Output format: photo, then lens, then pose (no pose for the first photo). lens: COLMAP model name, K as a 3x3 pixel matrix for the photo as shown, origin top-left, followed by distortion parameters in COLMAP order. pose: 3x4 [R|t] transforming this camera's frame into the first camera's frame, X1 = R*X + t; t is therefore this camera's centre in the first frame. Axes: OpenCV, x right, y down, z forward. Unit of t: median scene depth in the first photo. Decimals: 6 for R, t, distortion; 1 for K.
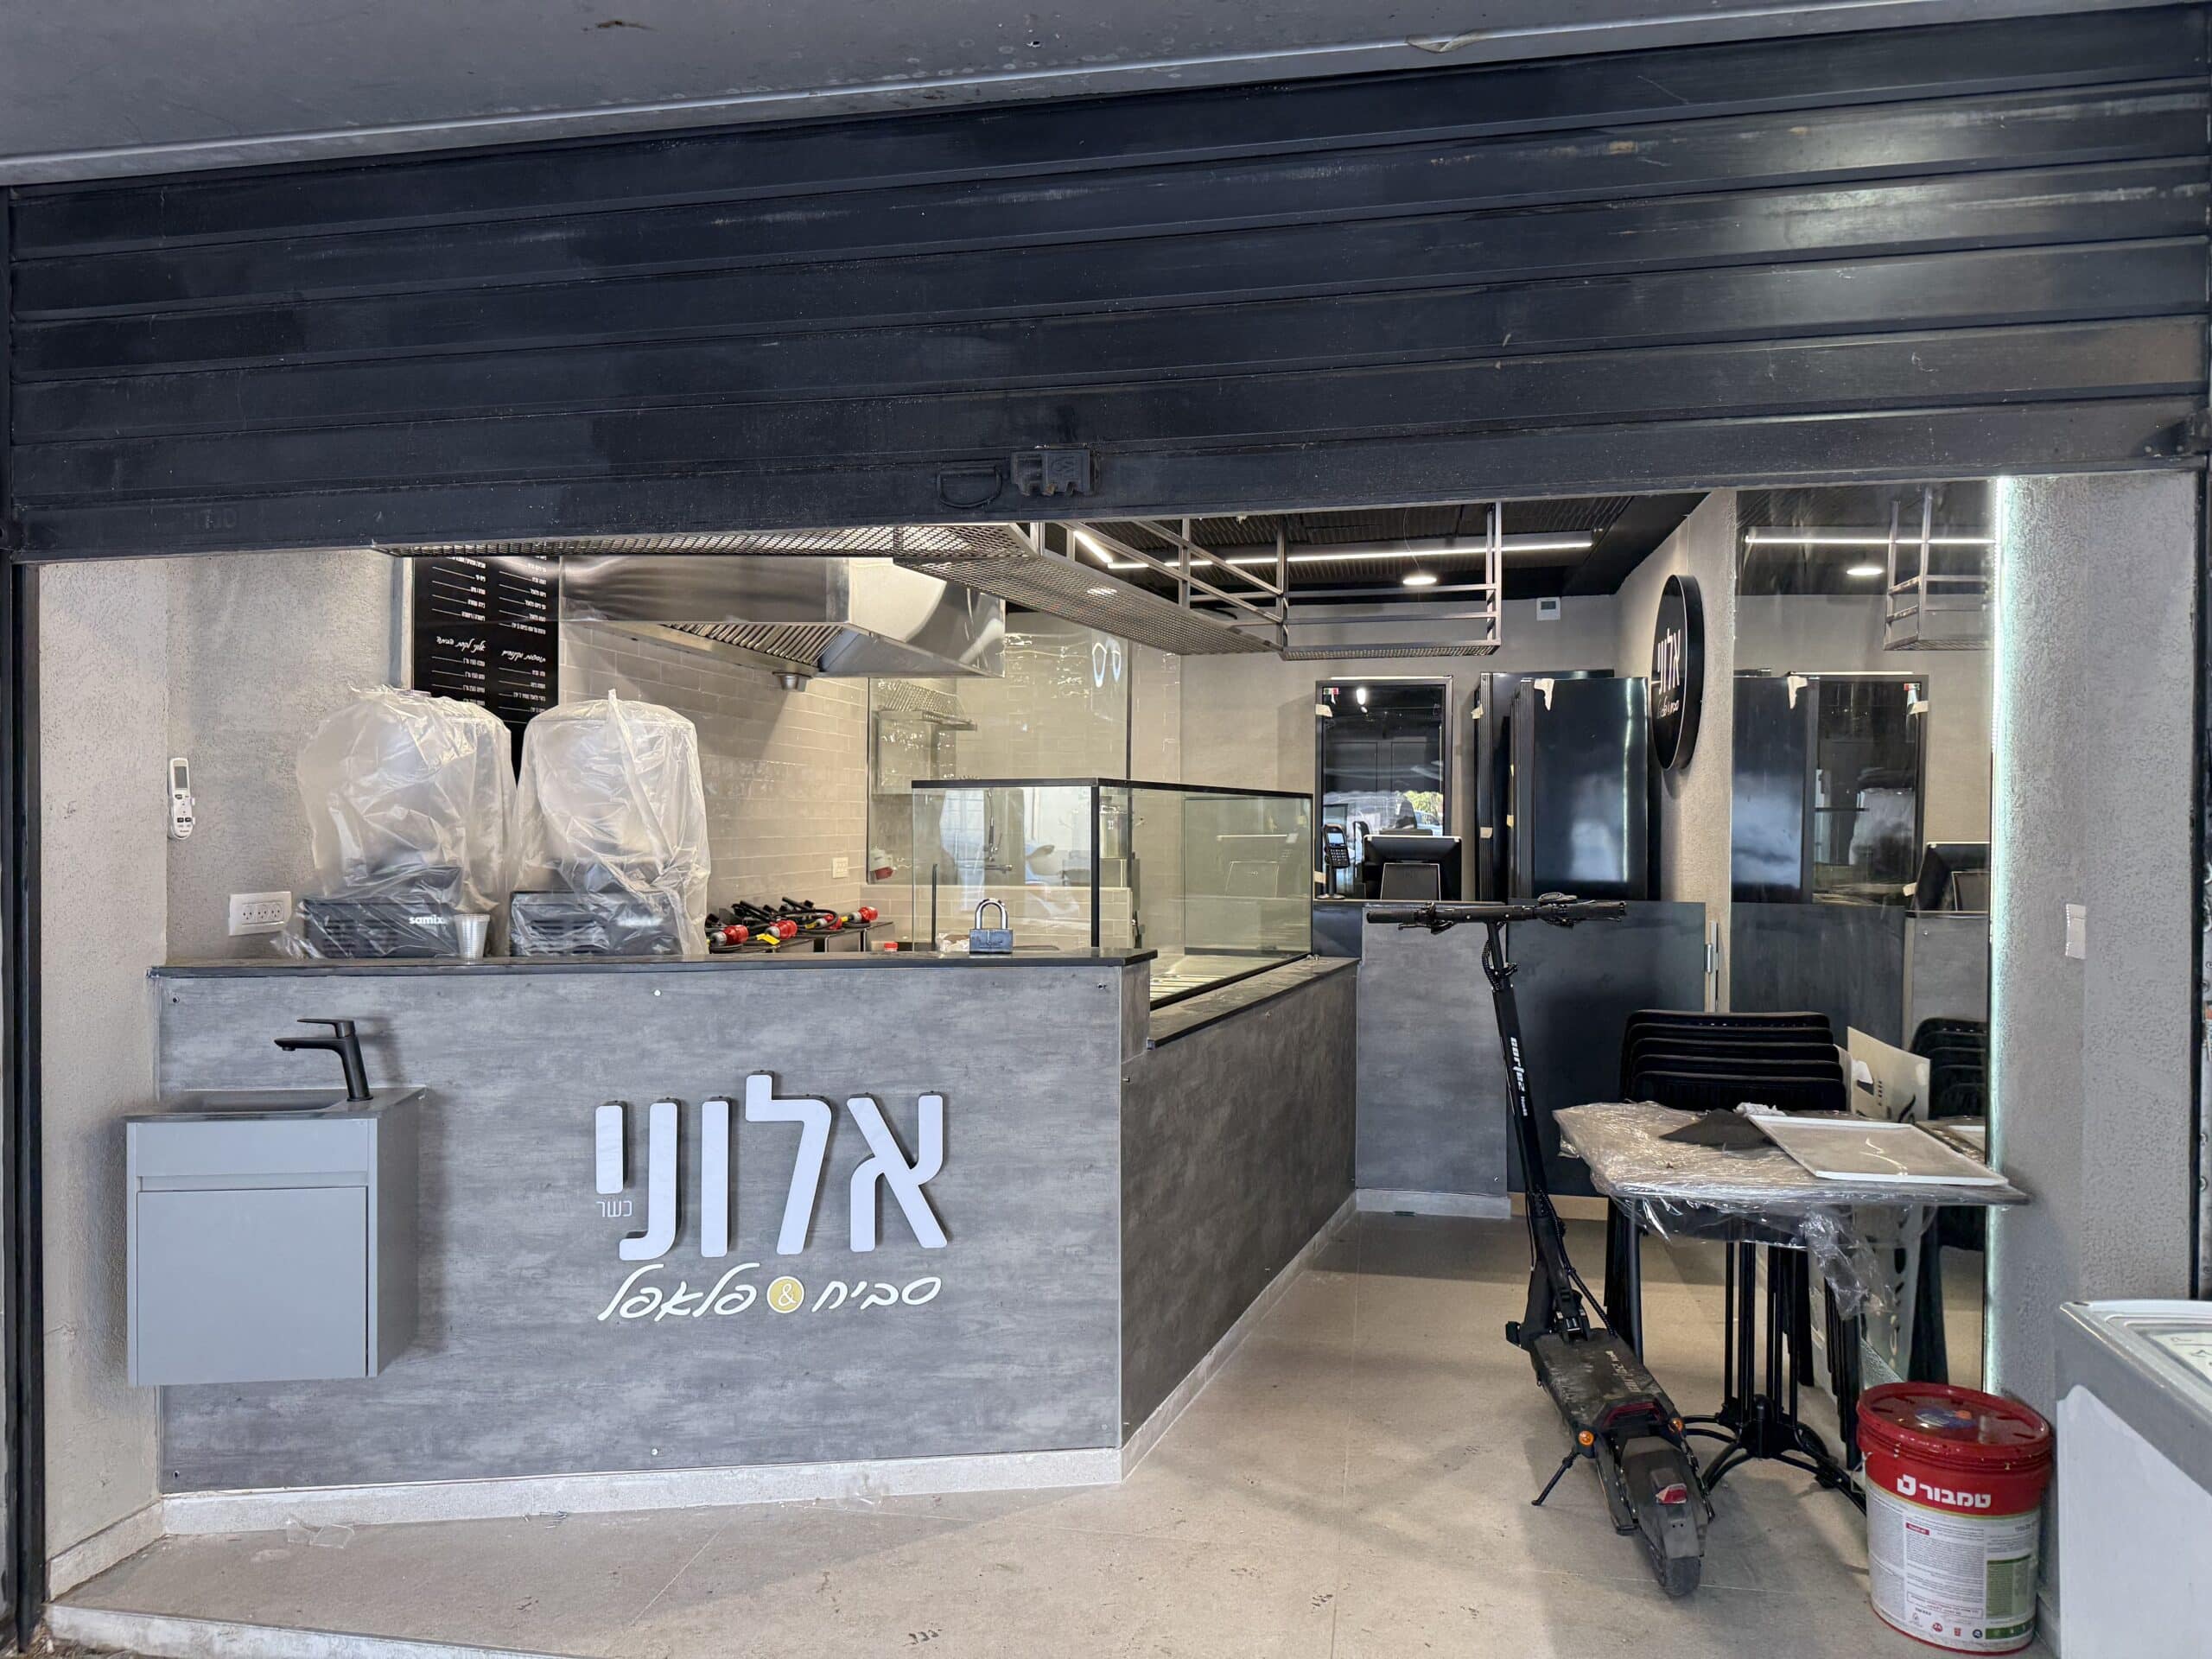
lens RADIAL K [[1545.7, 0, 1111.8], [0, 1545.7, 822.7], [0, 0, 1]] dist [0.111118, -0.173429]
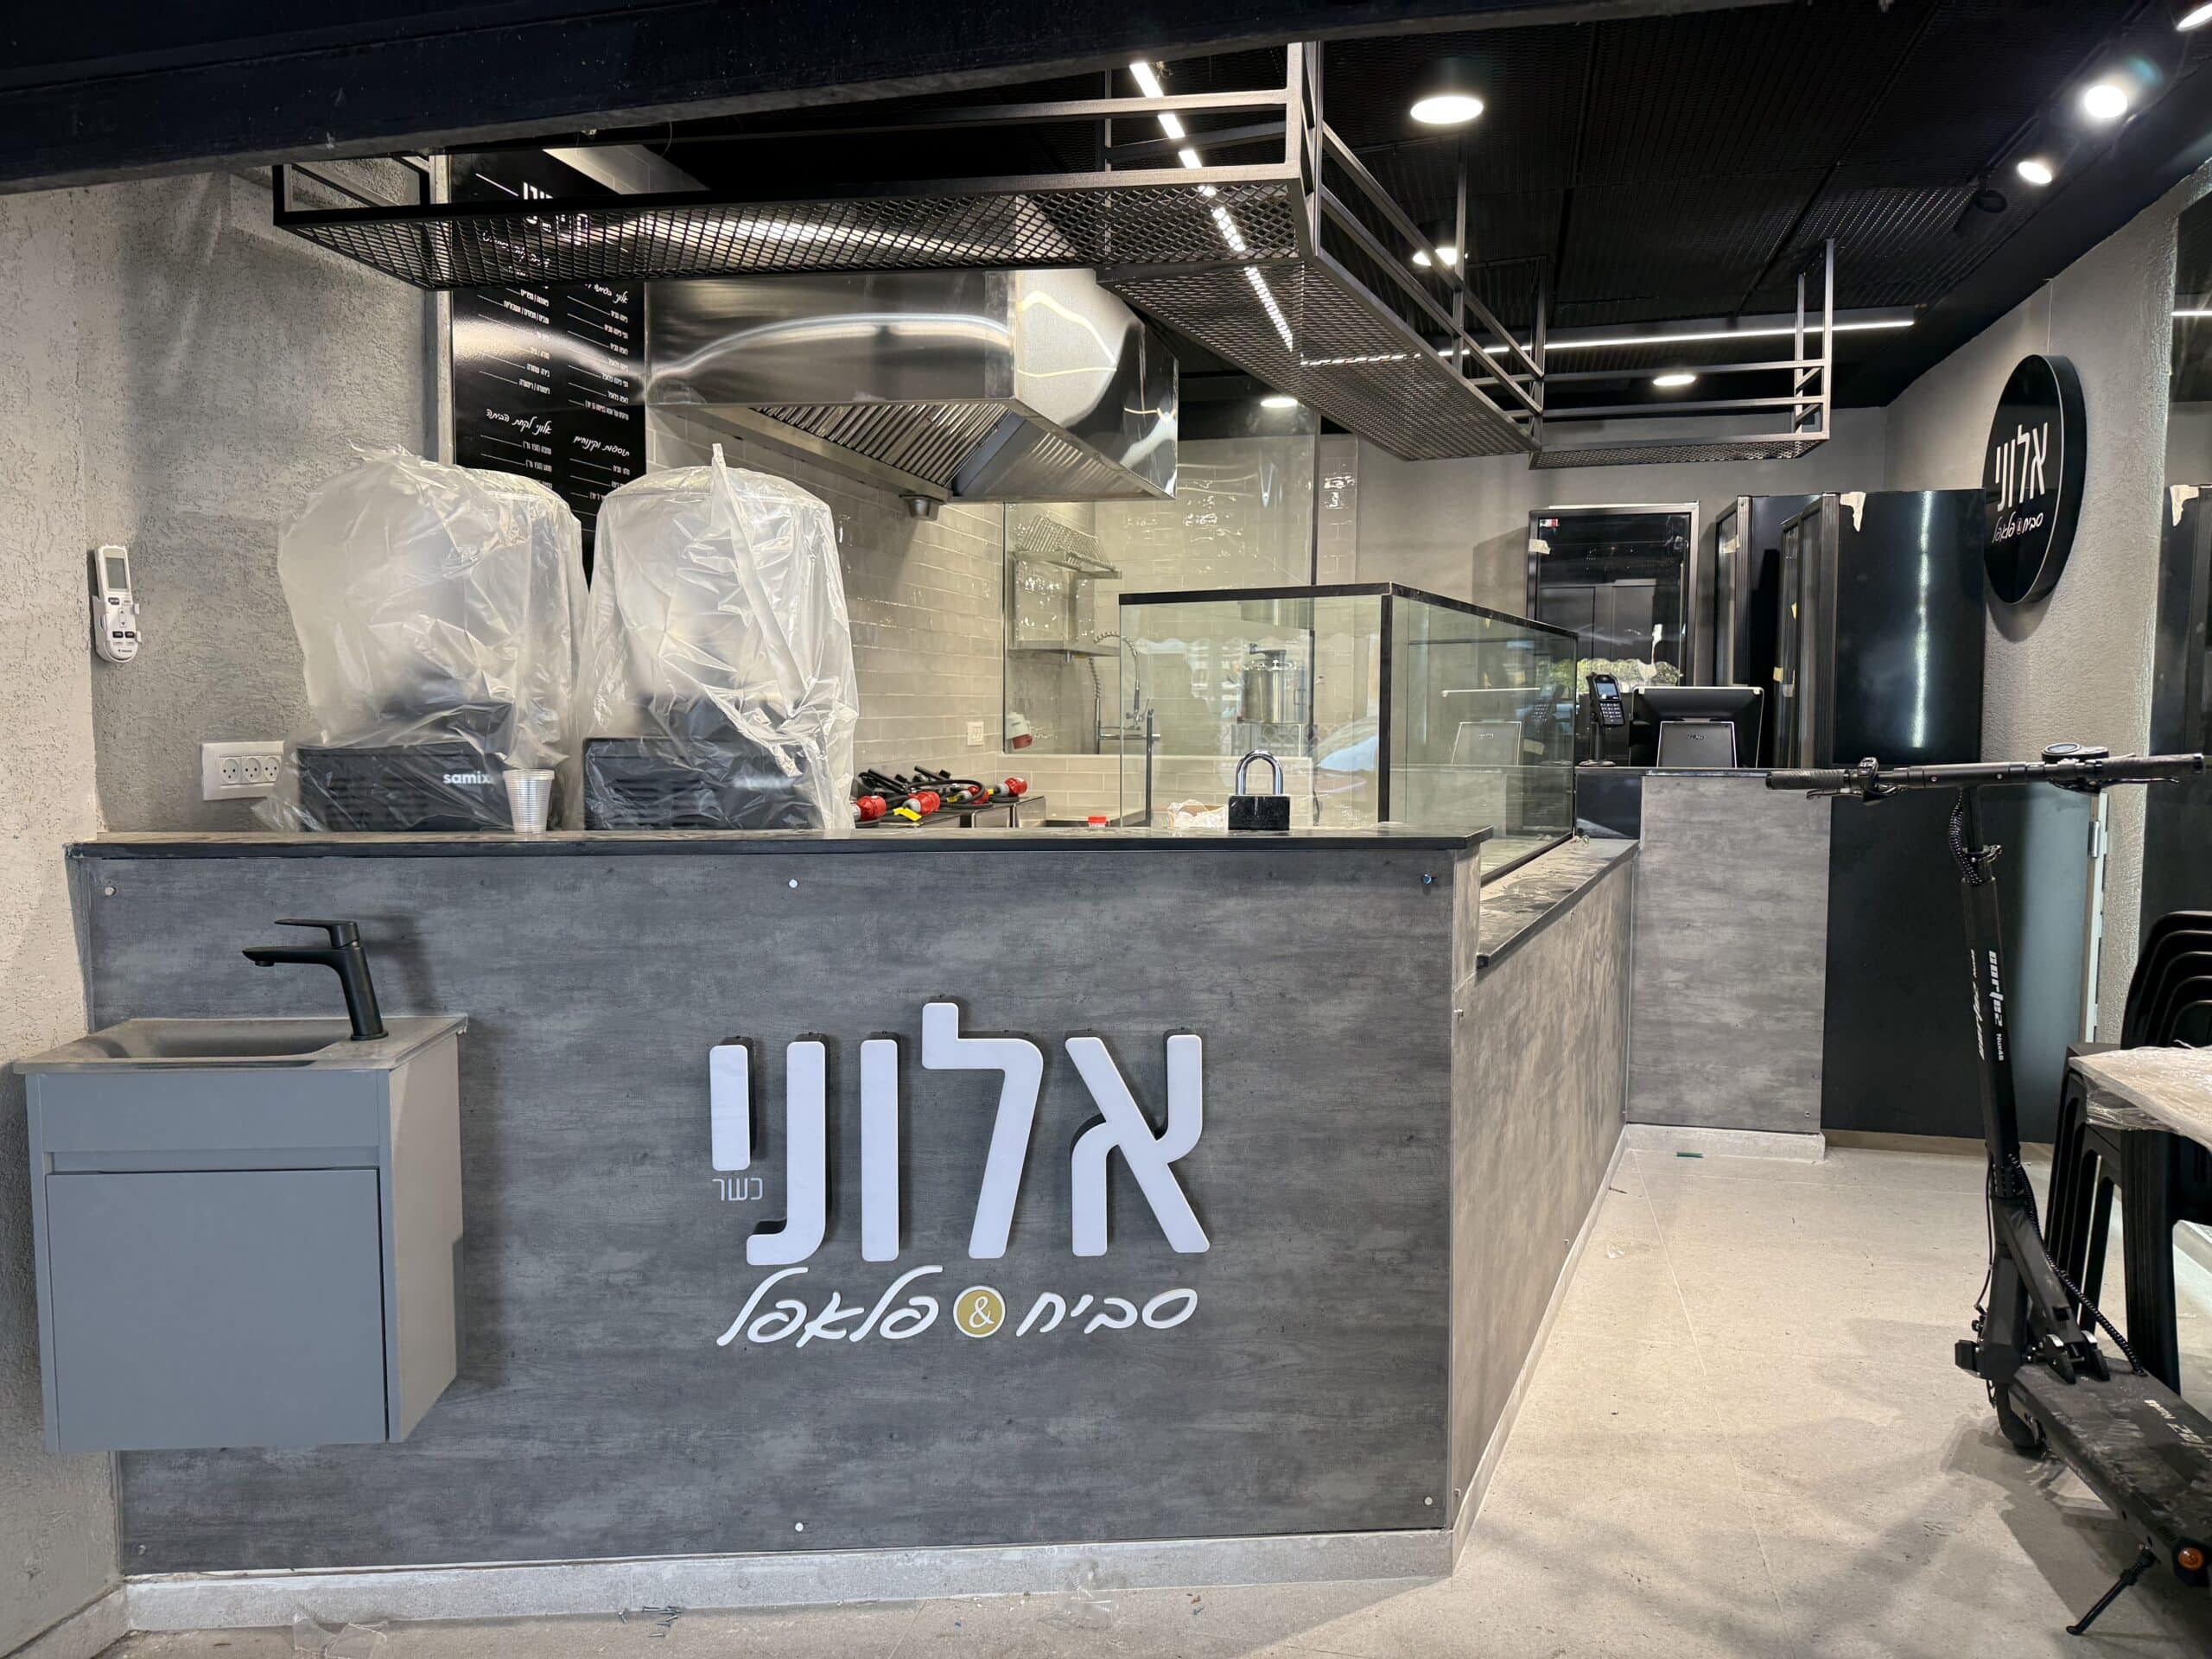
lens RADIAL K [[1546.9, 0, 1114.0], [0, 1546.9, 808.6], [0, 0, 1]] dist [0.103067, -0.152374]
pose [[0.998394, 0.001696, -0.056630, -0.108163], [0.002061, 0.997803, 0.066219, 0.030128], [0.056617, -0.066230, 0.996197, 0.318933]]
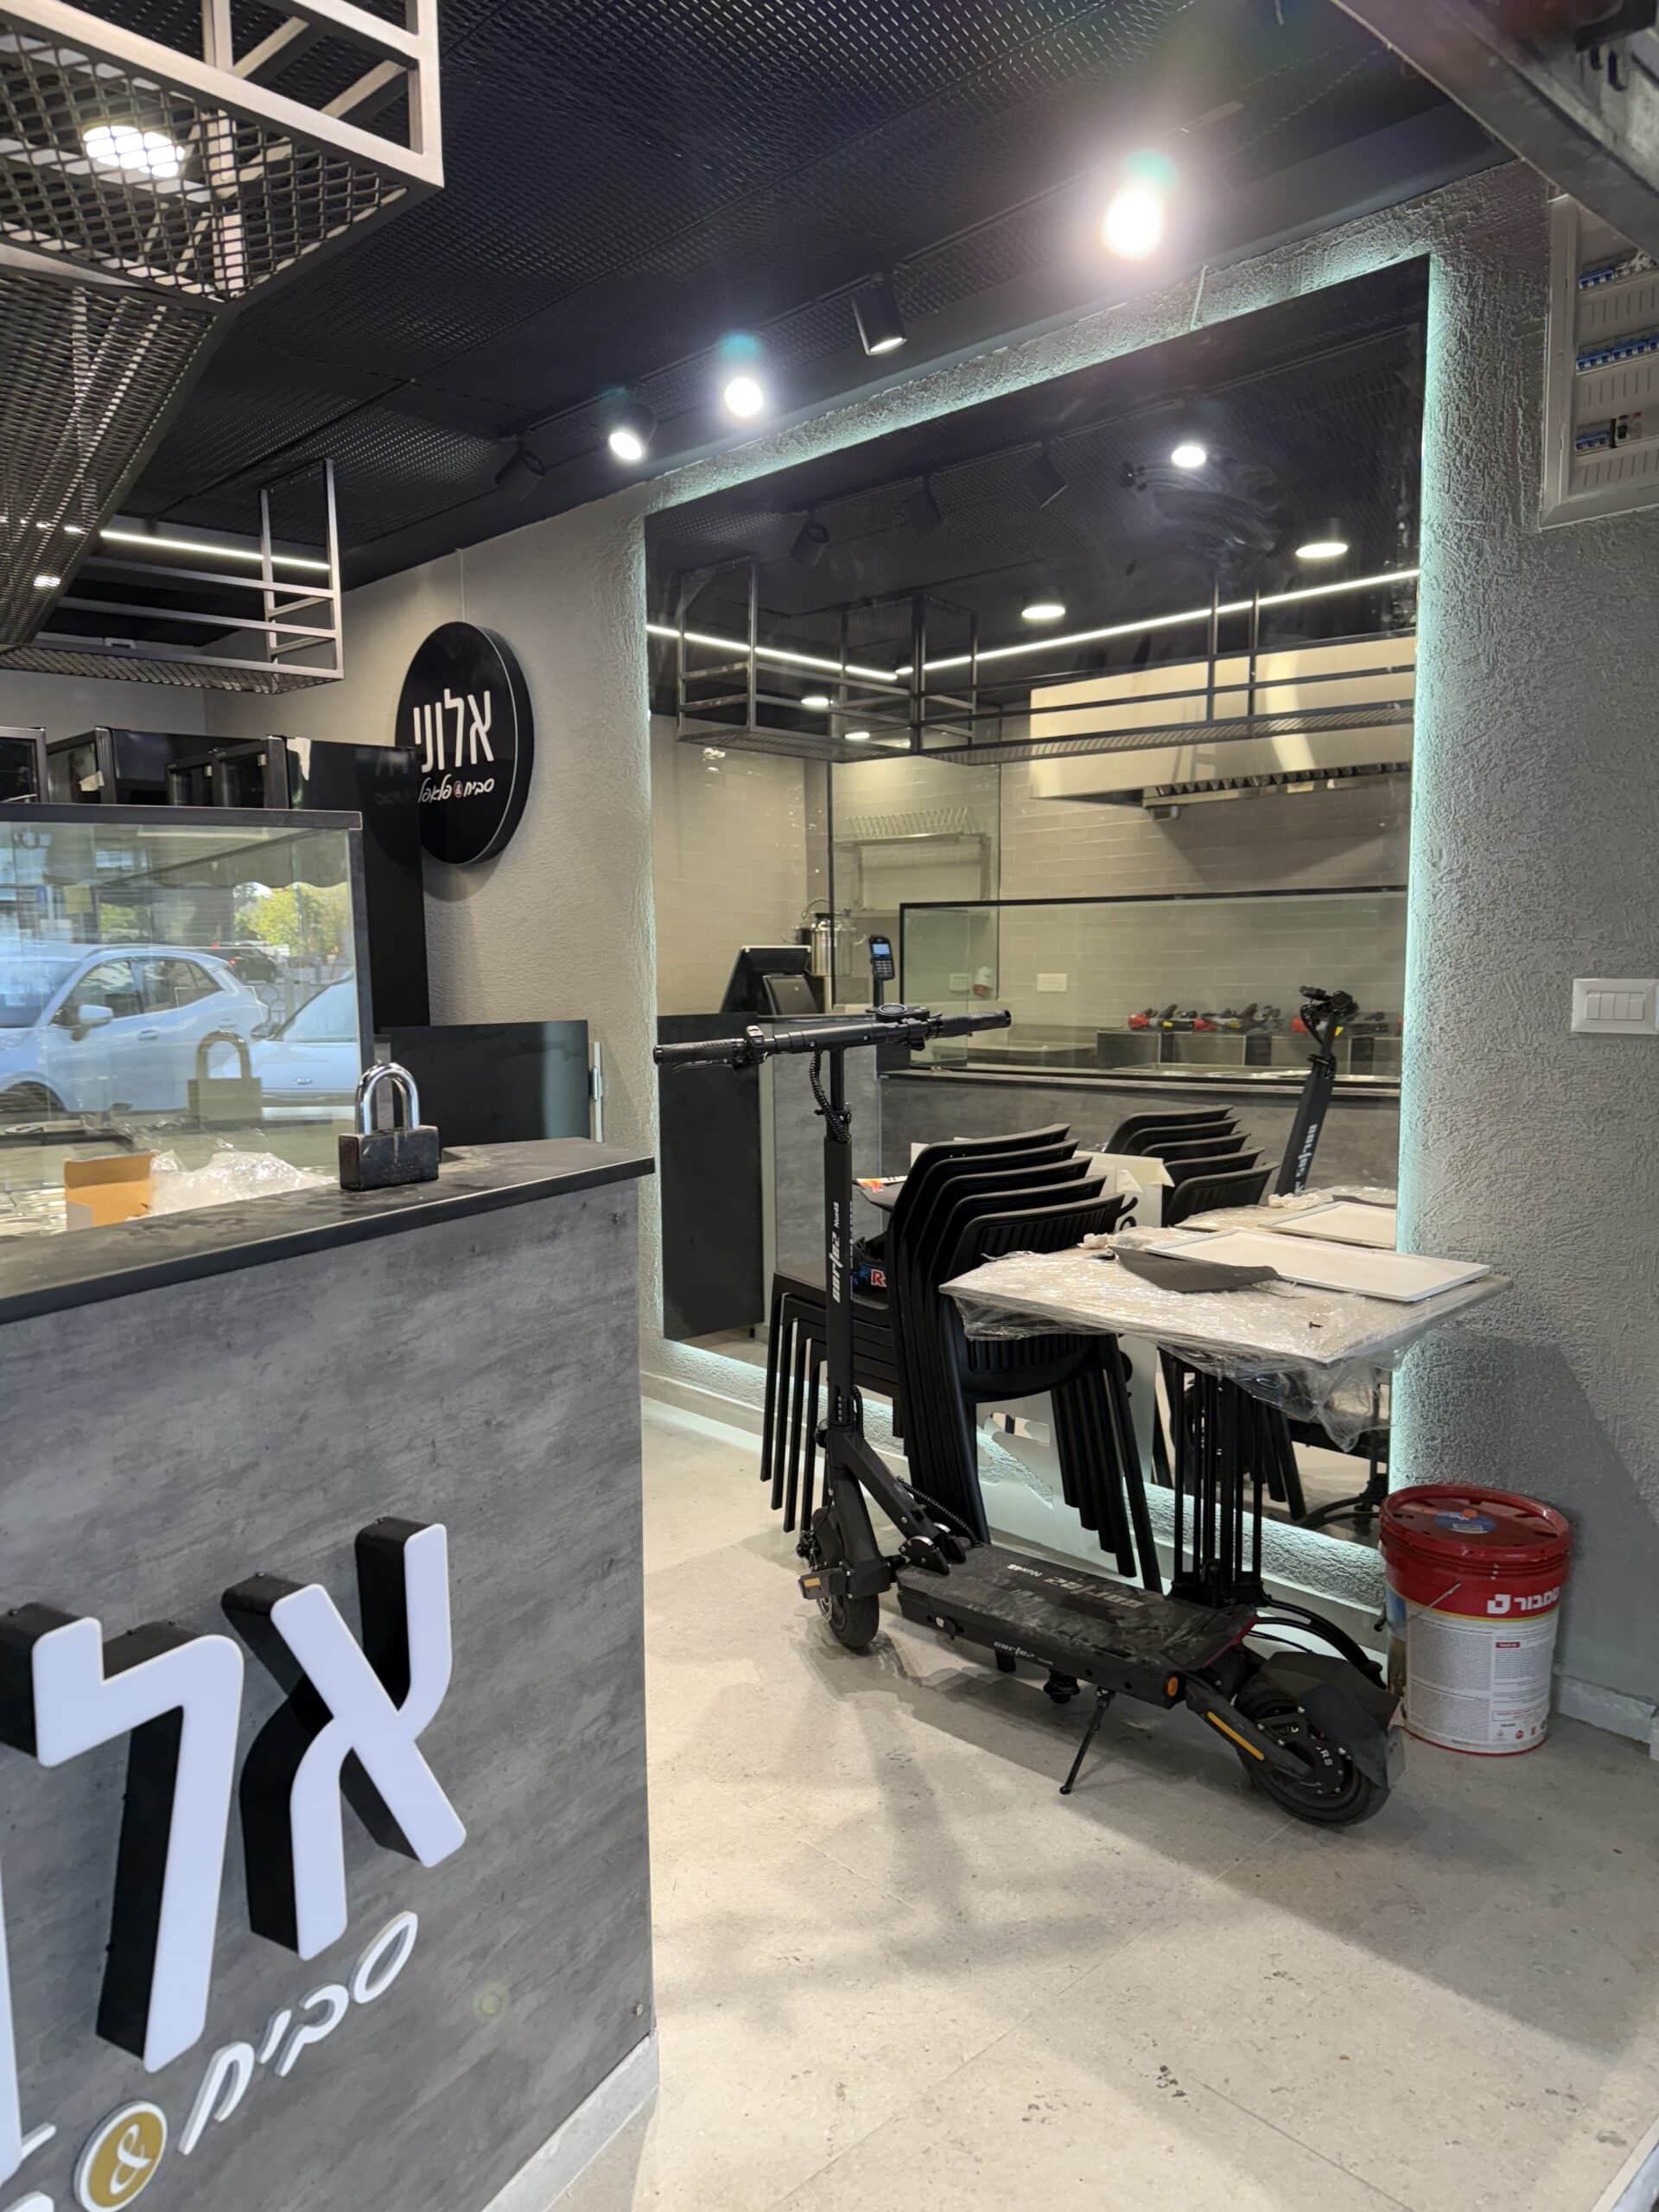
lens RADIAL K [[1545.7, 0, 829.5], [0, 1545.7, 1106.0], [0, 0, 1]] dist [0.111118, -0.173429]
pose [[0.592709, -0.096064, 0.799667, -0.380838], [0.015793, 0.994057, 0.107710, 0.014423], [-0.805262, -0.051212, 0.590704, 0.652010]]
